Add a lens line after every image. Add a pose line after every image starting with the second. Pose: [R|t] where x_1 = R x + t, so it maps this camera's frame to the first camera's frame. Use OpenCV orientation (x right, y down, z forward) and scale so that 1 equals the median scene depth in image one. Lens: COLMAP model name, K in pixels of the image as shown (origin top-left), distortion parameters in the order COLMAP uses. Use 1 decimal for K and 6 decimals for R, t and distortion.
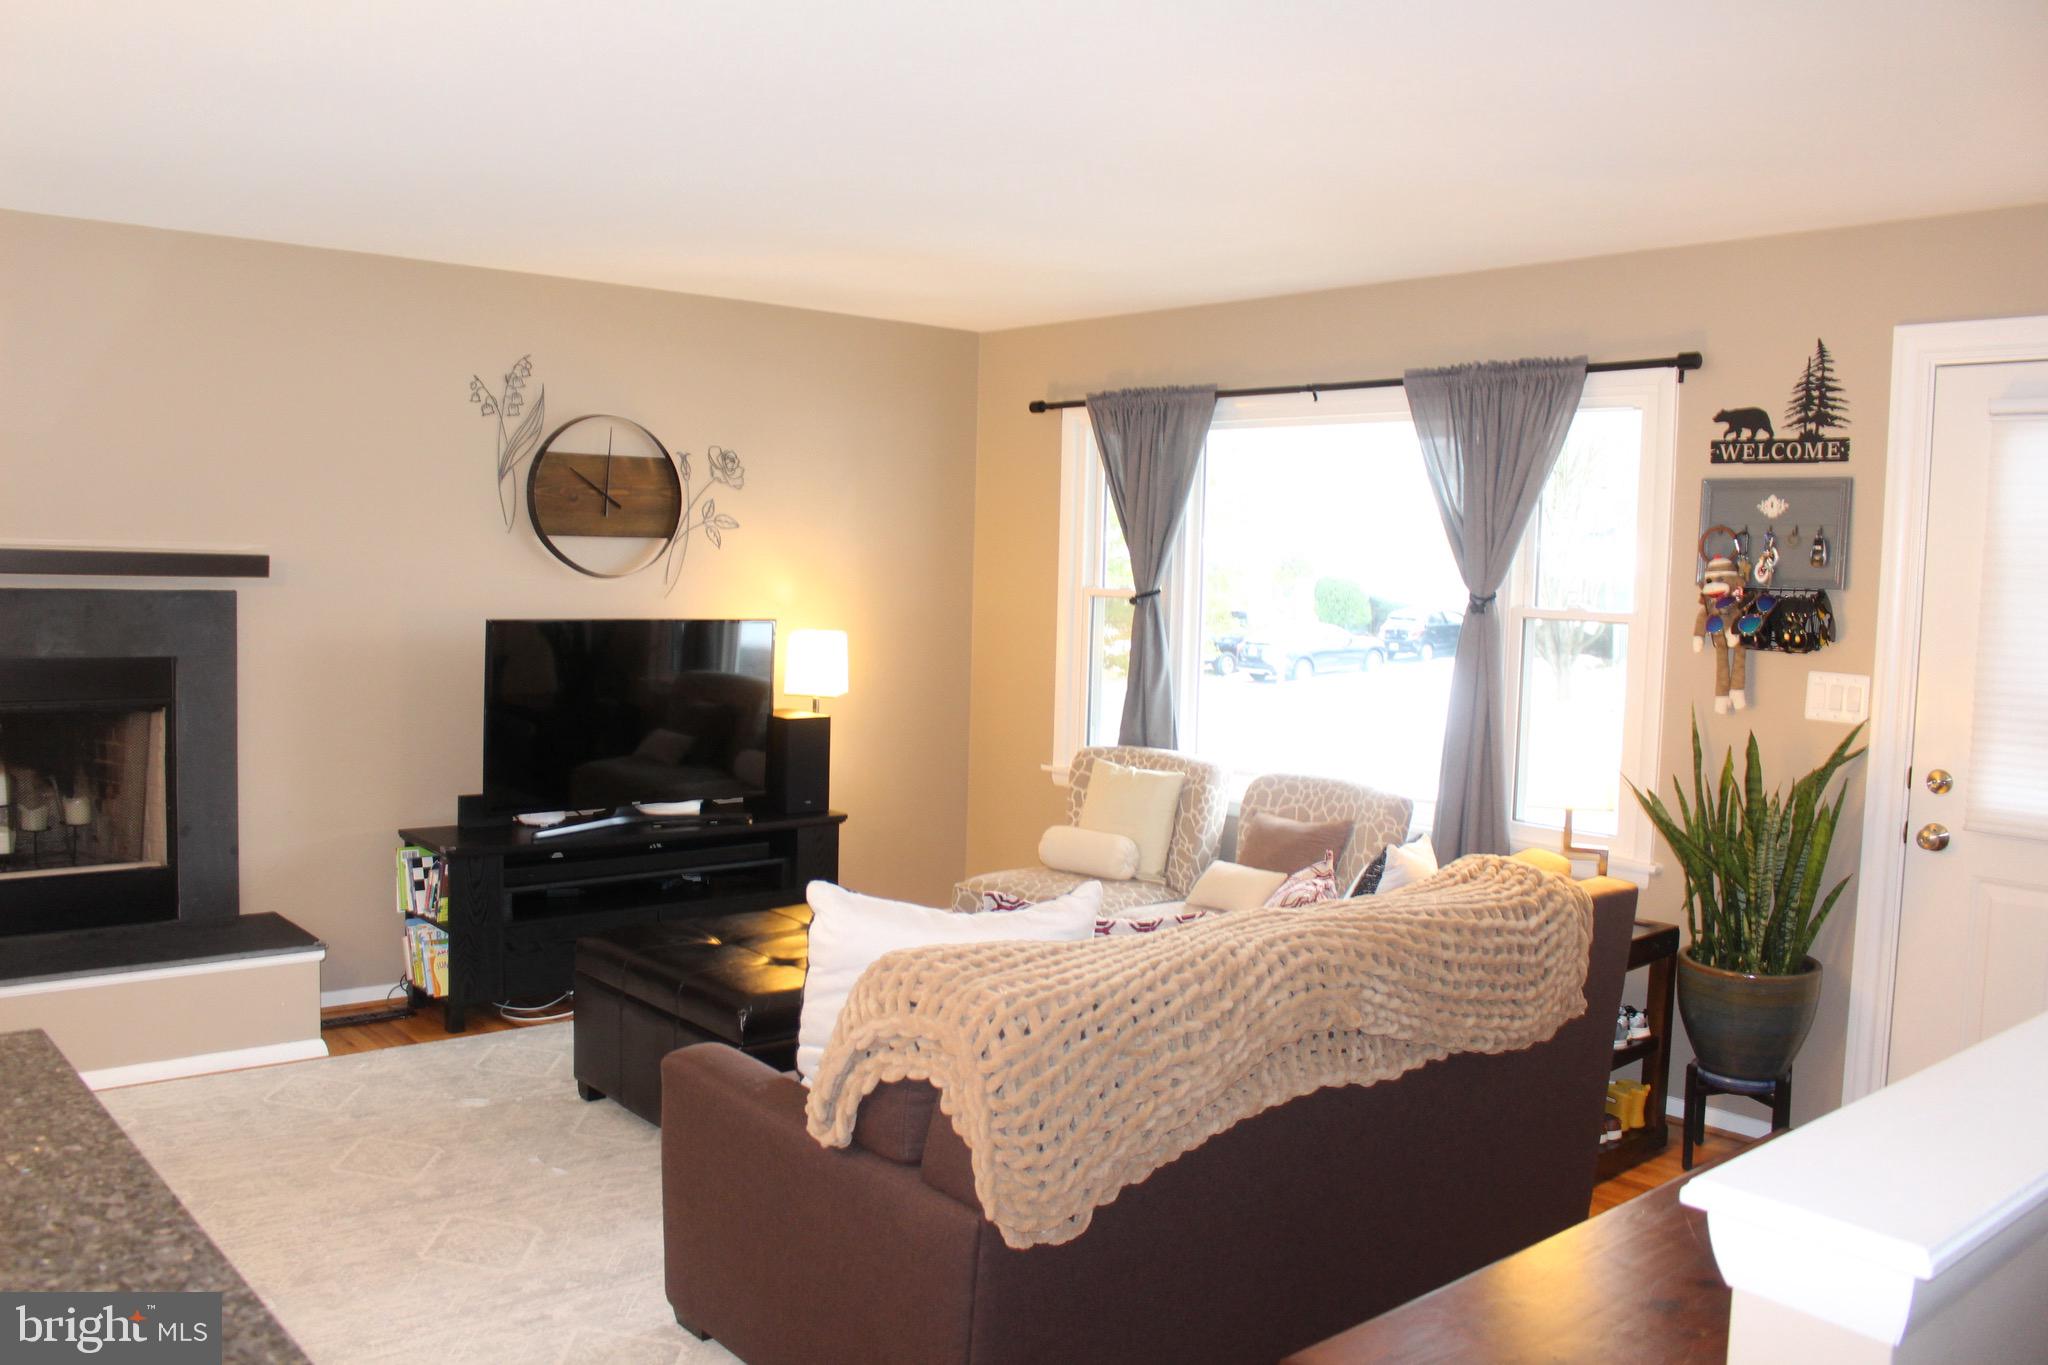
lens RADIAL K [[1684.9, 0, 998.2], [0, 1684.9, 665.5], [0, 0, 1]] dist [-0.159840, 0.134743]
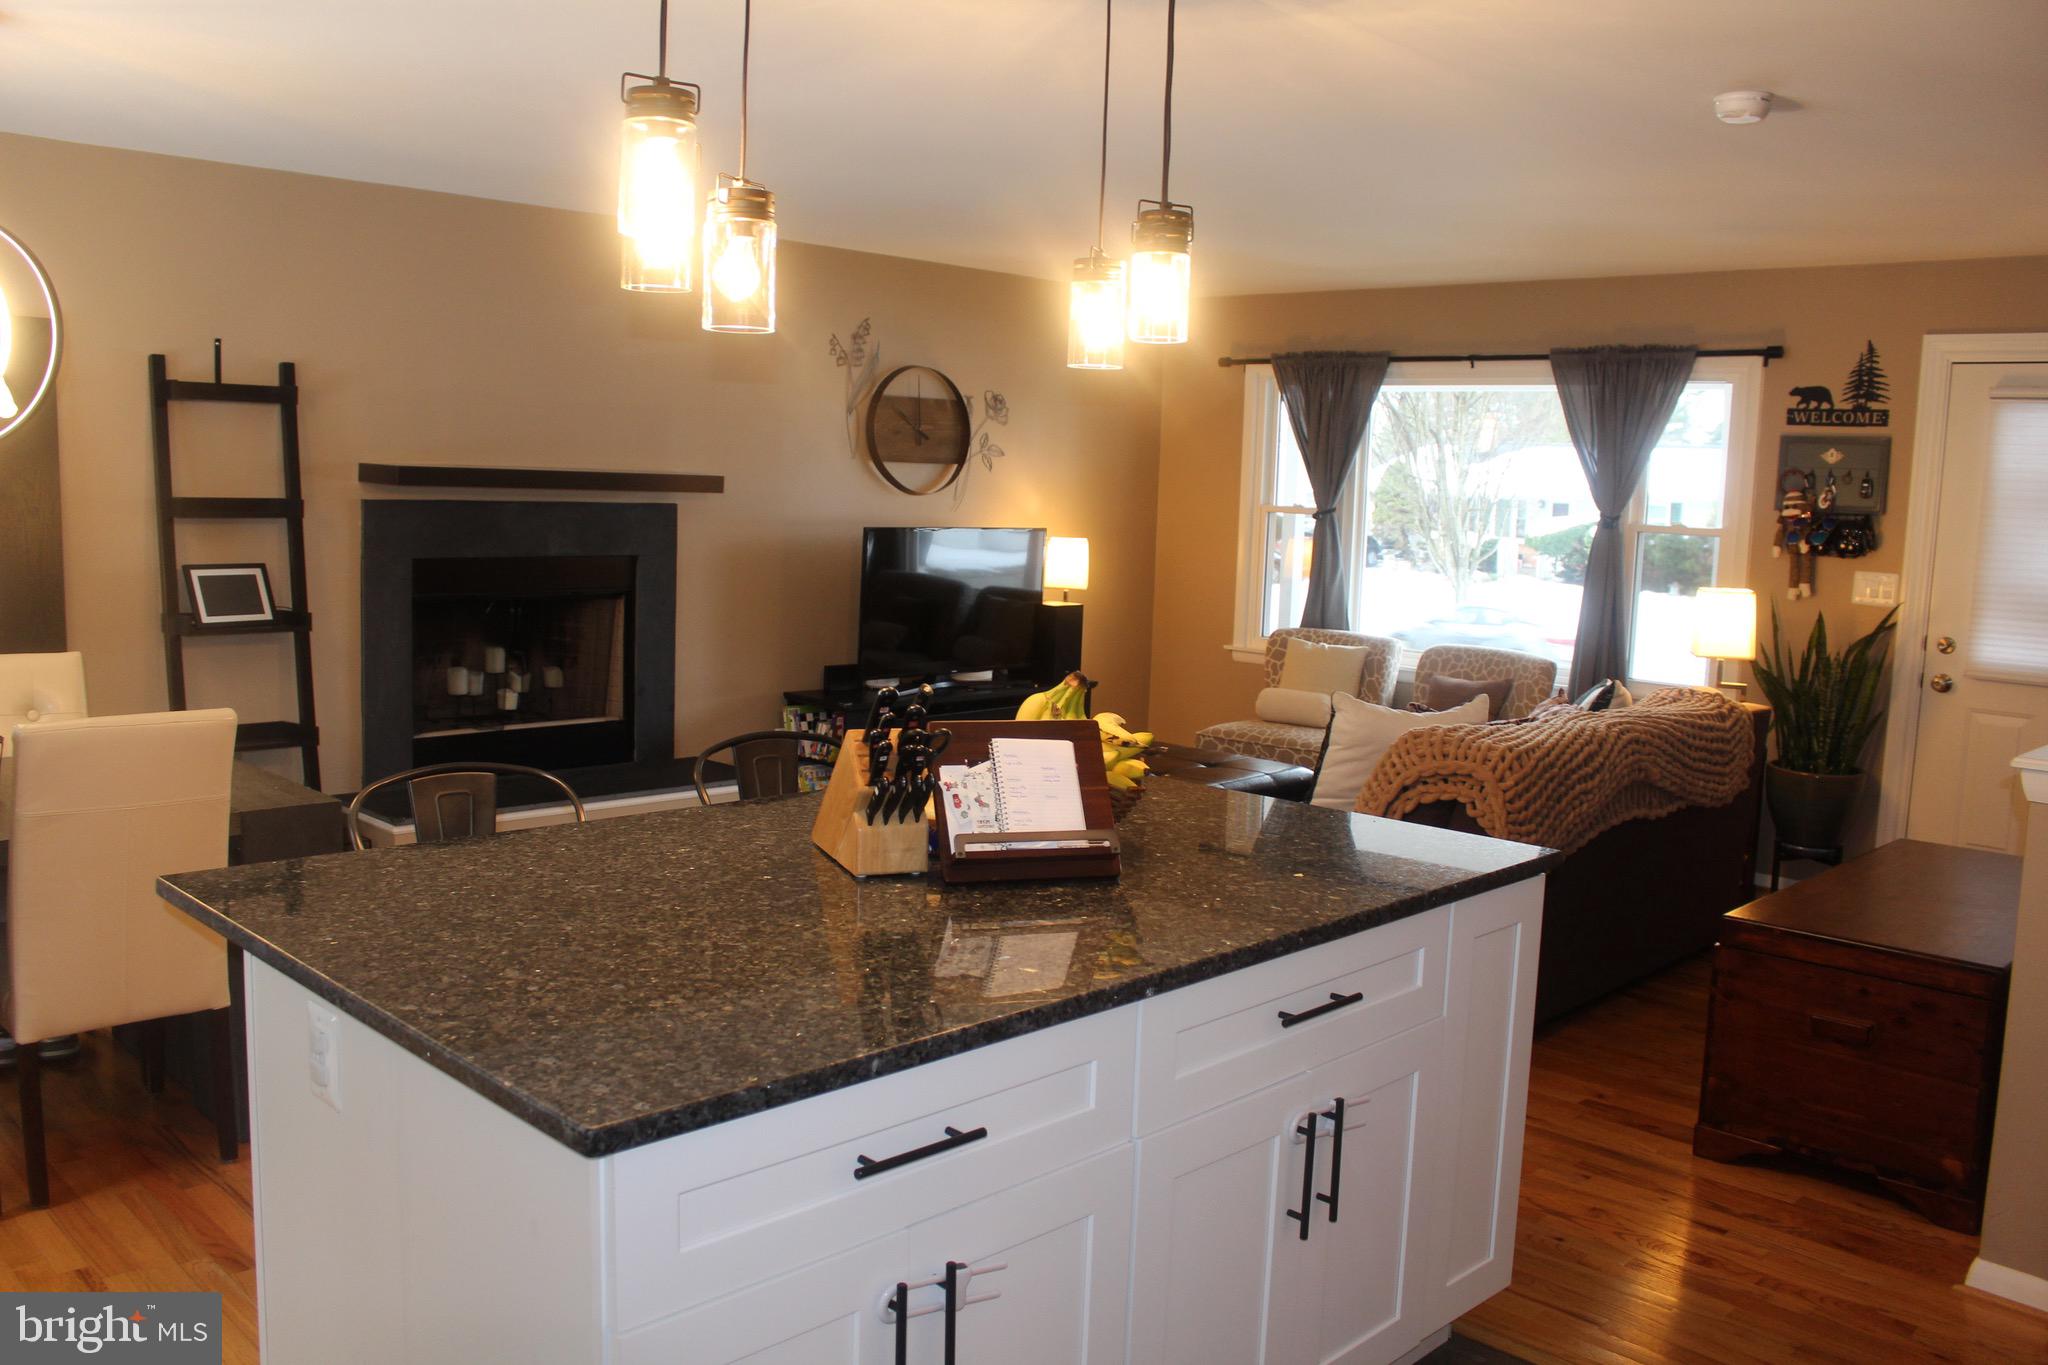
lens RADIAL K [[1684.9, 0, 998.2], [0, 1684.9, 665.5], [0, 0, 1]] dist [-0.159840, 0.134743]
pose [[0.996386, -0.002236, 0.084908, -0.372427], [-0.002069, 0.998718, 0.050582, 0.015781], [-0.084912, -0.050575, 0.995104, -0.366133]]
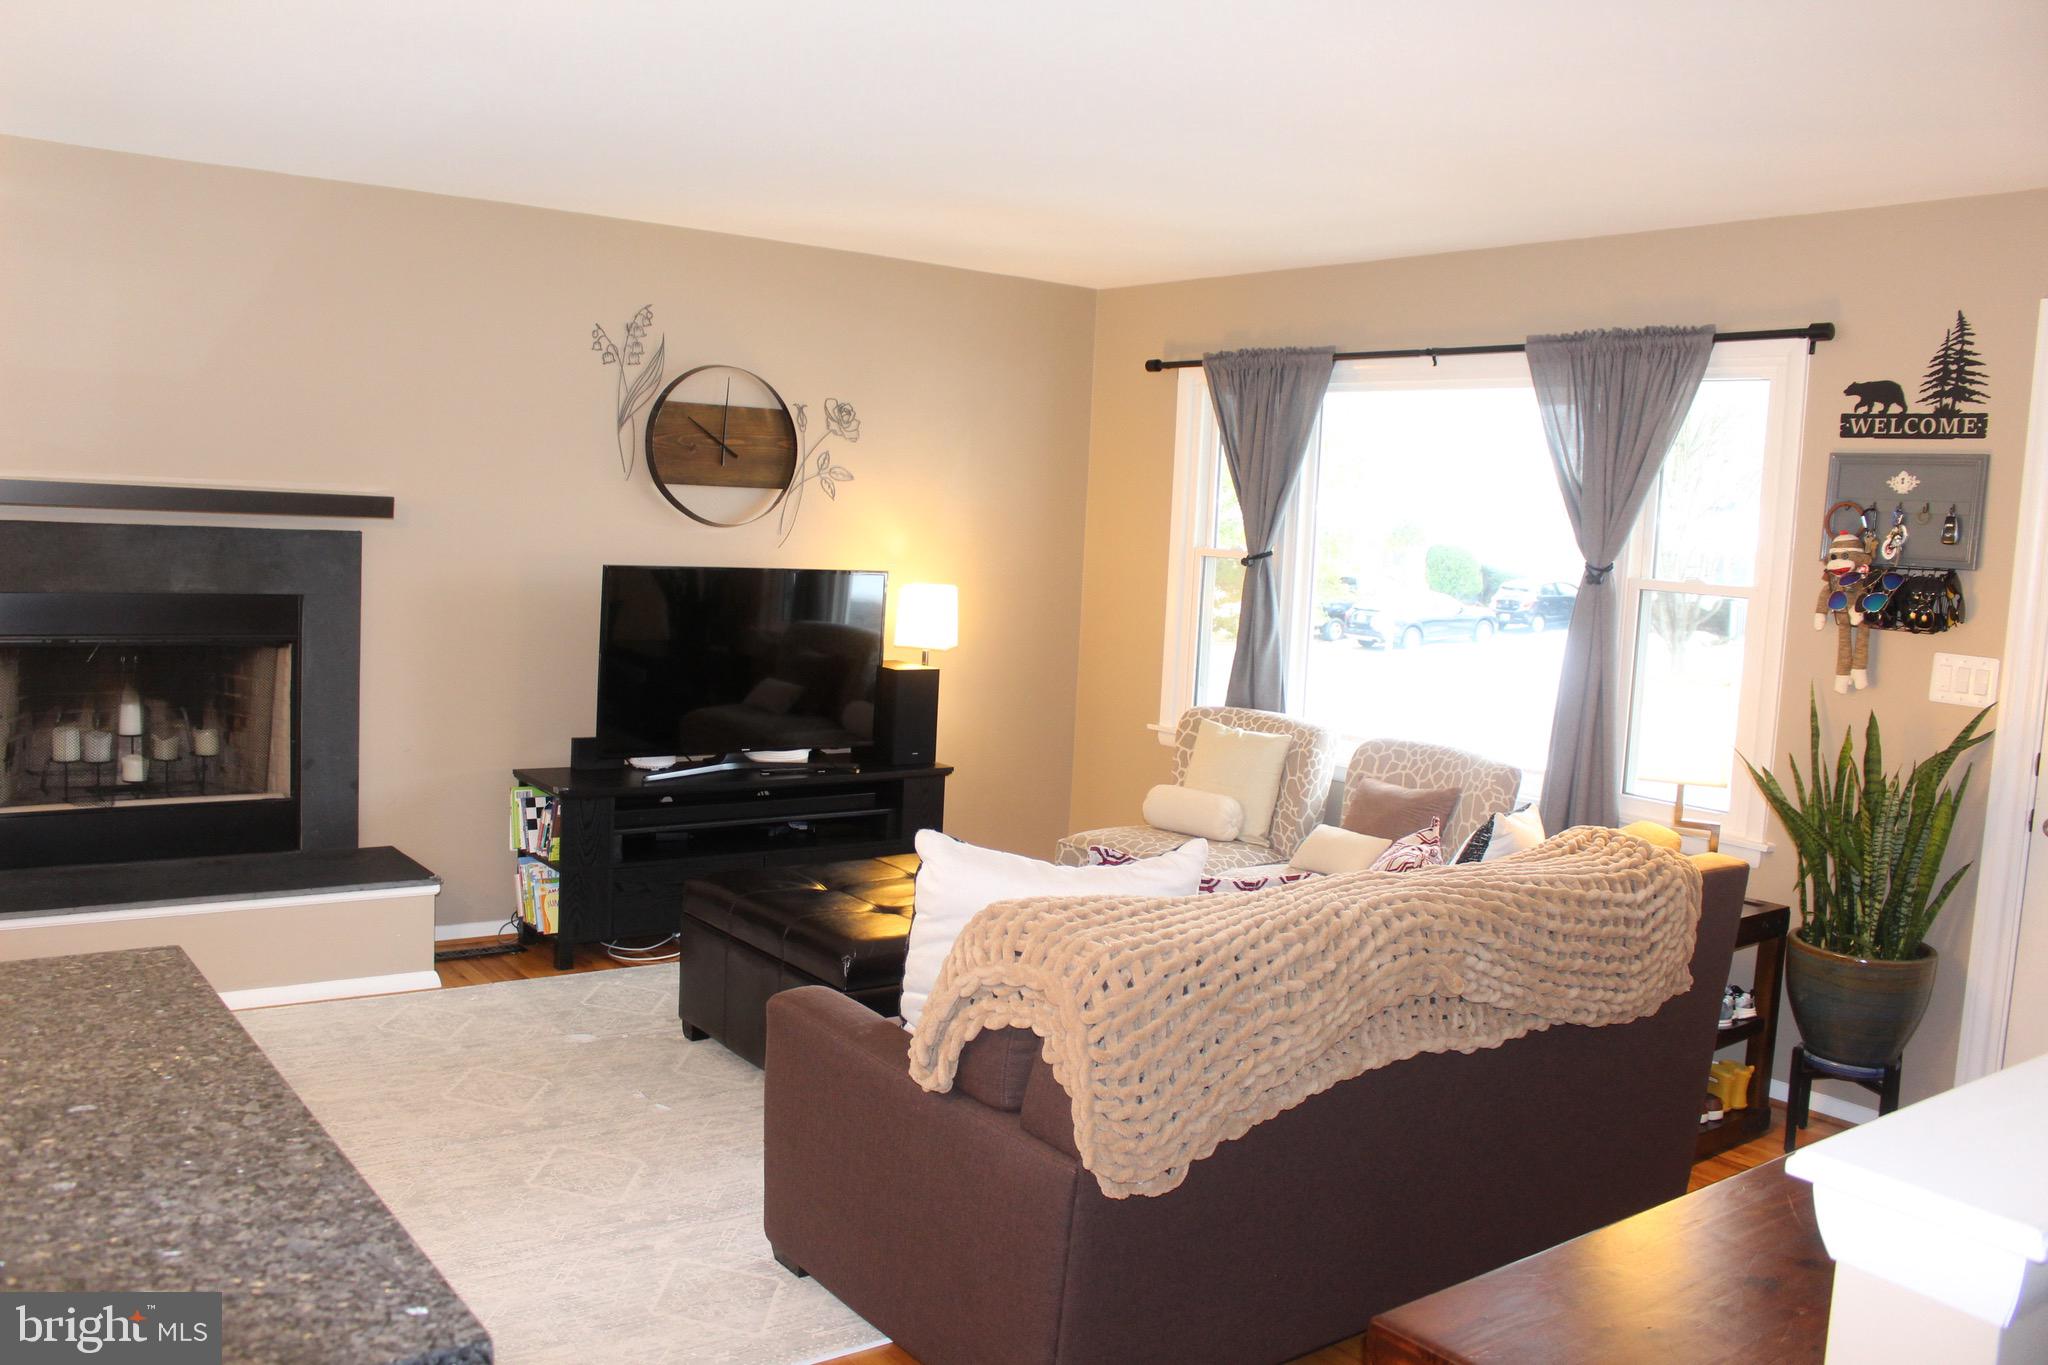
lens RADIAL K [[1684.9, 0, 998.2], [0, 1684.9, 665.5], [0, 0, 1]] dist [-0.159840, 0.134743]
pose [[0.997663, 0.027899, -0.062370, -0.002543], [-0.026368, 0.999334, 0.025228, 0.001971], [0.063032, -0.023524, 0.997734, -0.004287]]
